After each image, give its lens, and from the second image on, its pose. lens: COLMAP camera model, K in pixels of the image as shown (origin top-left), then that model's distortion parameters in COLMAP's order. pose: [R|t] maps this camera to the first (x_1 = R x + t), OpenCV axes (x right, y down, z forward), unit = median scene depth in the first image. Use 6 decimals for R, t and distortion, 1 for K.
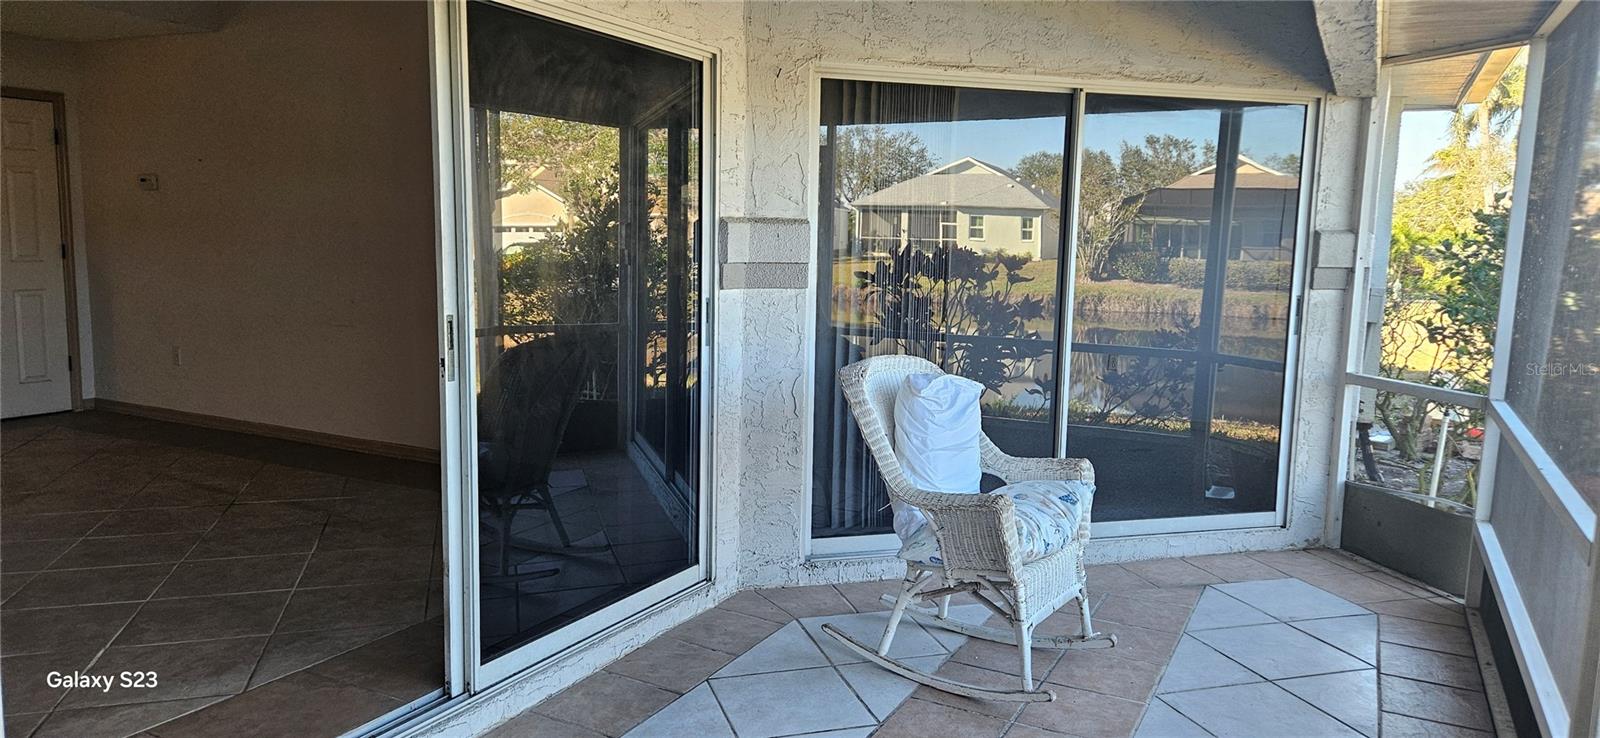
lens RADIAL K [[1059.1, 0, 799.3], [0, 1059.1, 367.2], [0, 0, 1]] dist [0.055570, -0.030570]
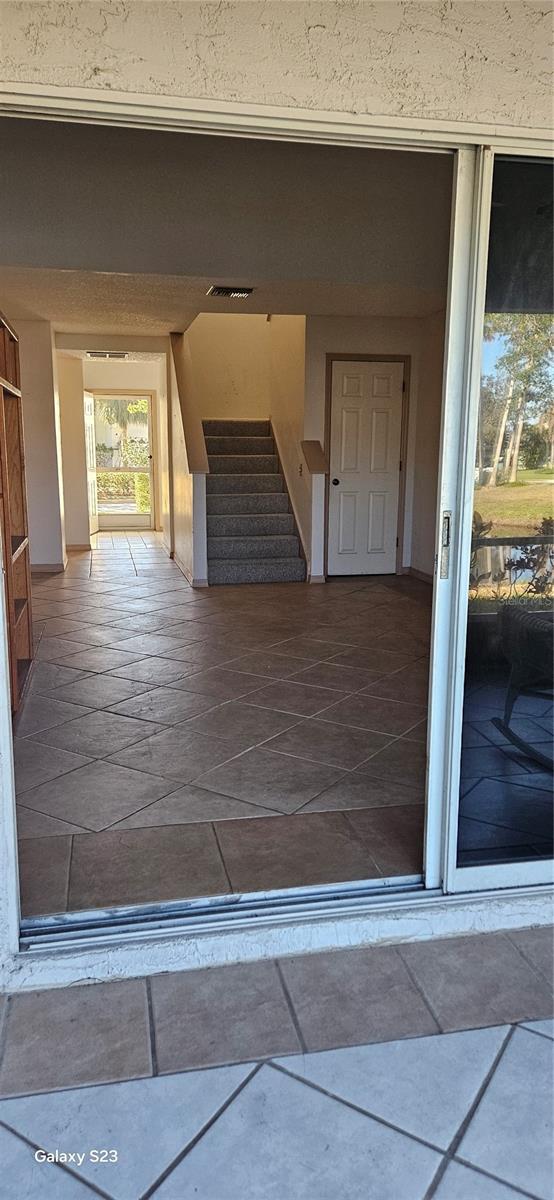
lens RADIAL K [[794.3, 0, 277.9], [0, 794.3, 600.7], [0, 0, 1]] dist [0.055570, -0.030570]
pose [[0.649158, 0.129369, -0.749572, 0.118525], [-0.093565, 0.991528, 0.090098, -0.017736], [0.754877, 0.011646, 0.655763, 0.387523]]
